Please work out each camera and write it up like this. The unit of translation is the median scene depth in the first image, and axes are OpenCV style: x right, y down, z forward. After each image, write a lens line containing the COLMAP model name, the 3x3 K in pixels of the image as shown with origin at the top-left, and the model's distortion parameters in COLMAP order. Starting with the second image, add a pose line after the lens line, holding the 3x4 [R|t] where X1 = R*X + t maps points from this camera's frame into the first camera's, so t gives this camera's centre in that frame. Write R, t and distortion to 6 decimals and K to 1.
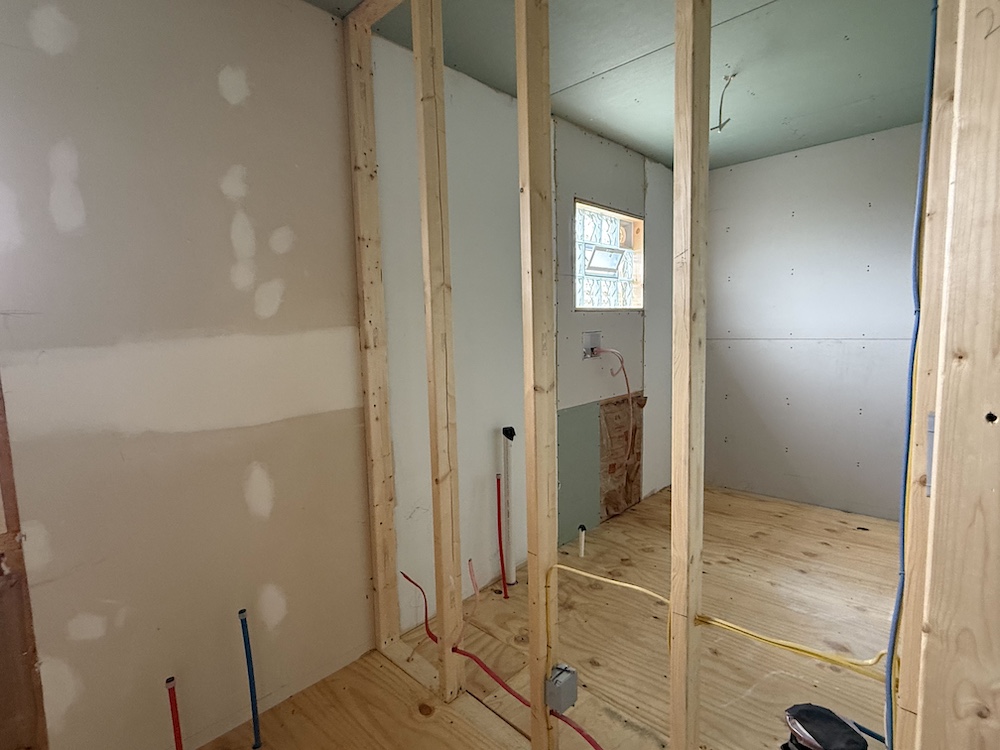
lens RADIAL K [[494.2, 0, 499.1], [0, 494.2, 371.8], [0, 0, 1]] dist [0.001500, 0.000617]
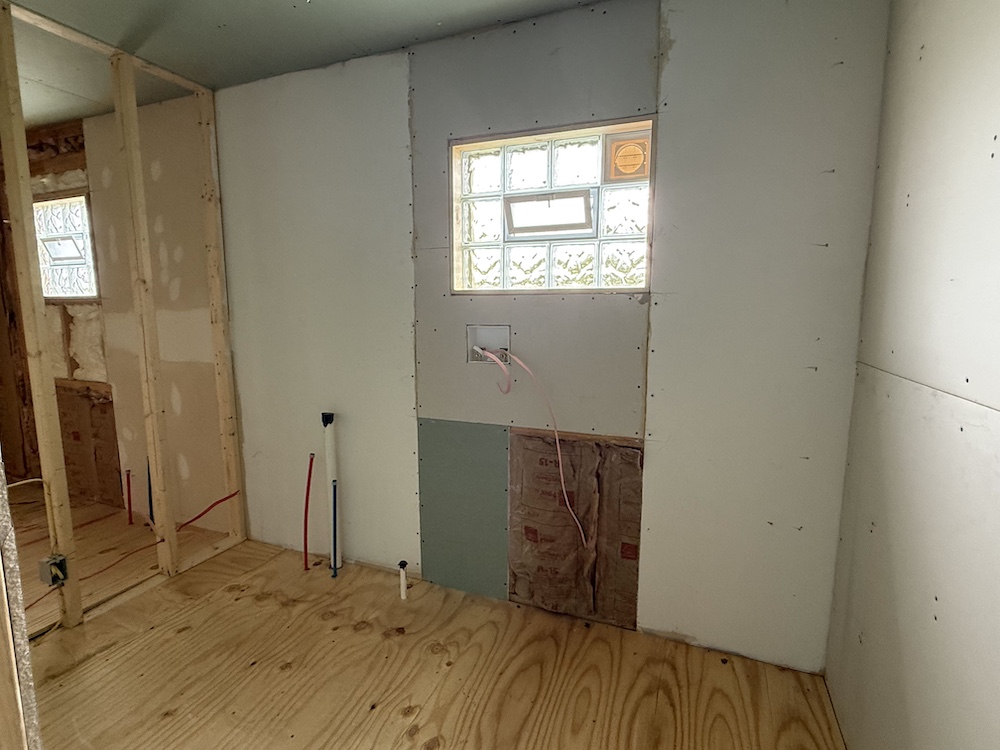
lens RADIAL K [[494.2, 0, 498.3], [0, 494.2, 379.0], [0, 0, 1]] dist [0.001500, 0.000617]
pose [[0.378957, 0.148956, -0.913348, 0.907136], [-0.108530, 0.987304, 0.115987, -0.094065], [0.919028, 0.055172, 0.390312, 0.798164]]
